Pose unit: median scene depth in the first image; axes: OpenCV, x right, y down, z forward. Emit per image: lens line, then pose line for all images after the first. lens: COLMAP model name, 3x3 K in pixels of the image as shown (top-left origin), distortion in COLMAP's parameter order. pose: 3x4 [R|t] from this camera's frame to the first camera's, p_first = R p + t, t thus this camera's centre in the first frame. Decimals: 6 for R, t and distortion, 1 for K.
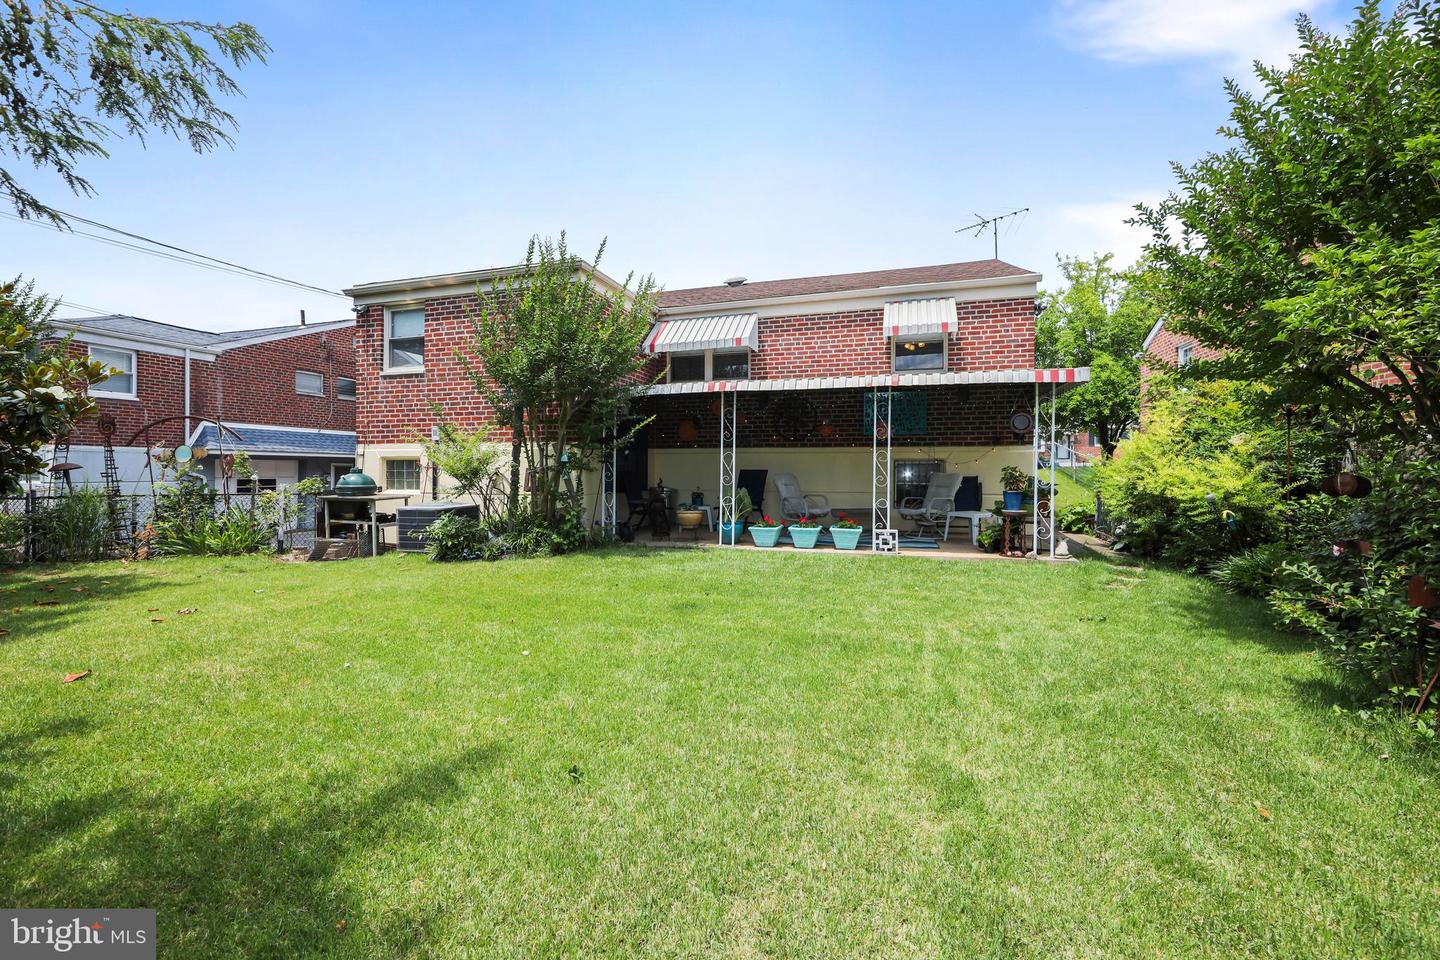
lens RADIAL K [[574.7, 0, 720.0], [0, 574.7, 480.0], [0, 0, 1]] dist [-0.001778, -0.000102]
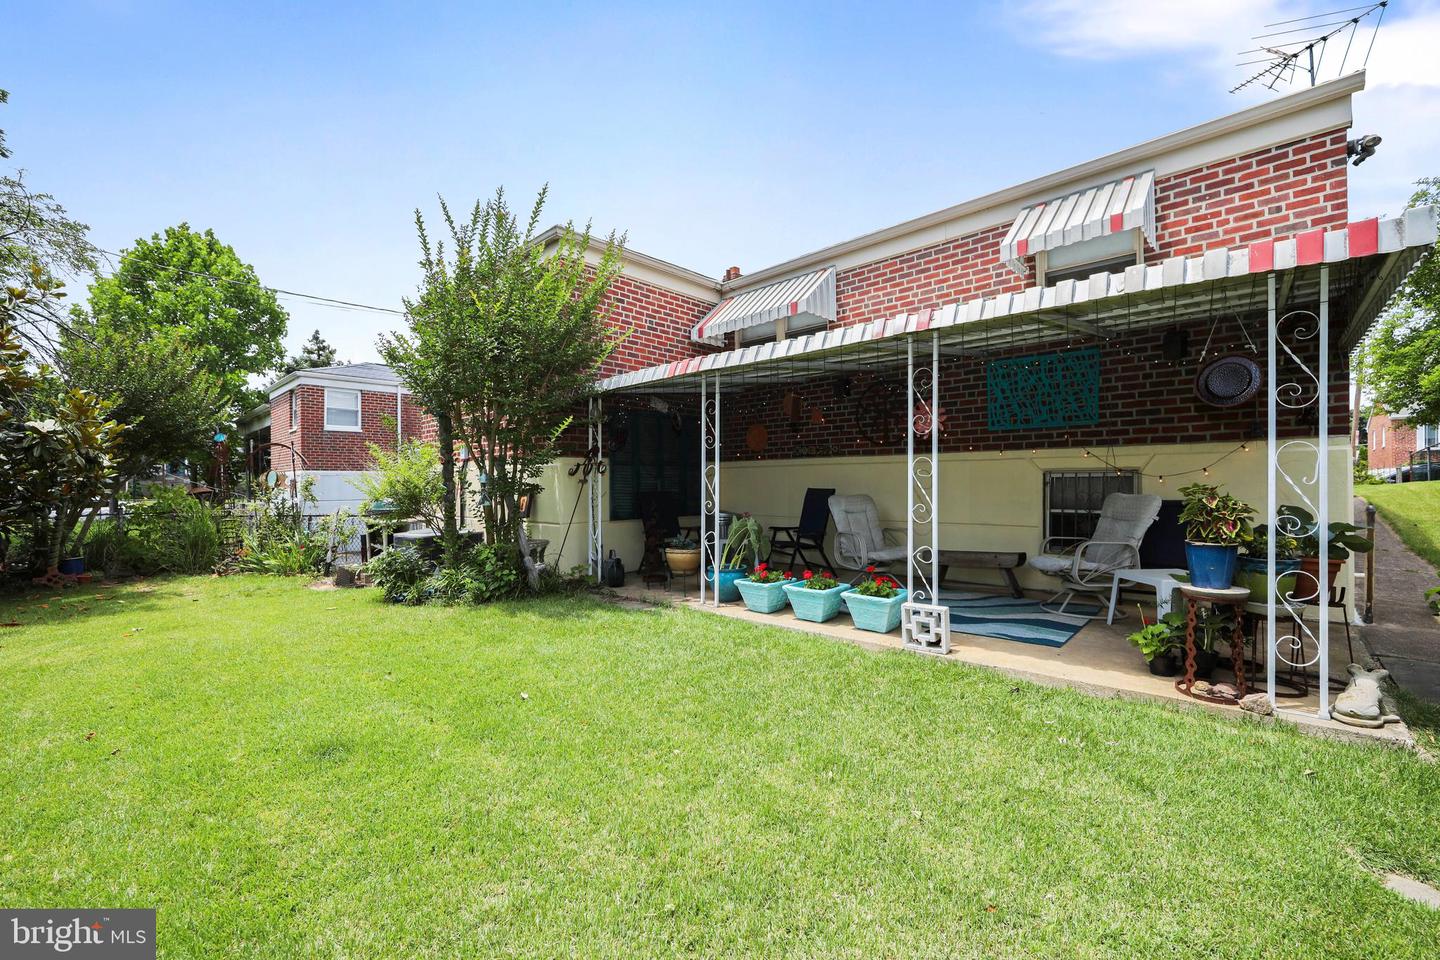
lens RADIAL K [[584.5, 0, 722.8], [0, 584.5, 486.4], [0, 0, 1]] dist [0.001227, -0.000004]
pose [[0.908889, -0.007687, -0.416967, 0.282650], [0.002853, 0.999921, -0.012216, -0.014309], [0.417028, 0.009913, 0.908839, 0.350775]]
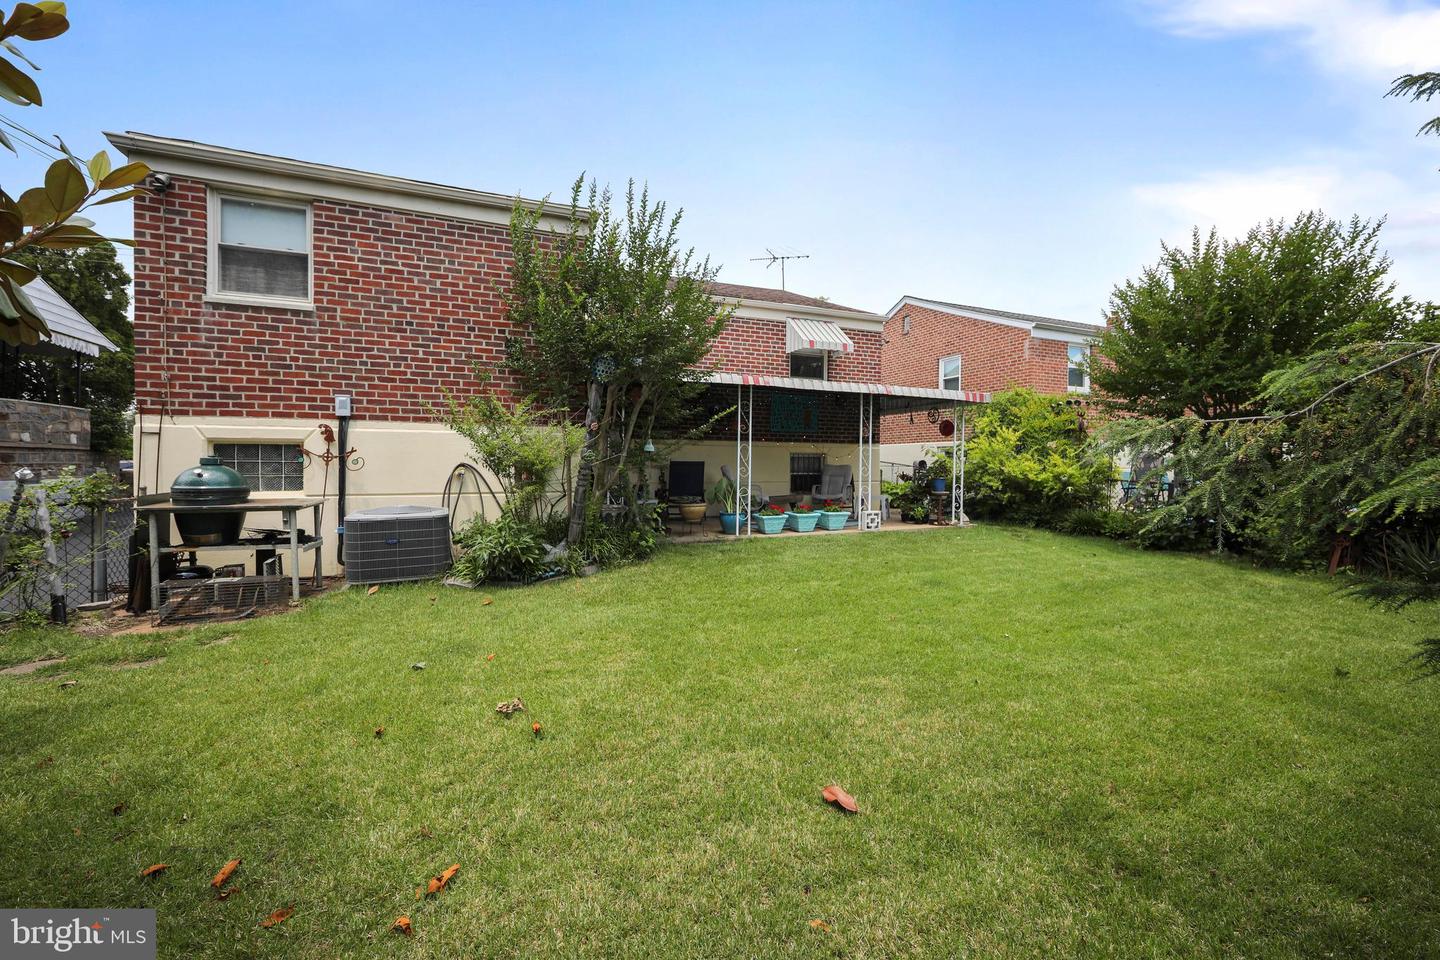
lens RADIAL K [[574.7, 0, 720.0], [0, 574.7, 480.0], [0, 0, 1]] dist [-0.001778, -0.000102]
pose [[0.763628, -0.018285, 0.645397, -0.621564], [0.007845, 0.999788, 0.019044, -0.004780], [-0.645609, -0.009480, 0.763610, 0.219916]]
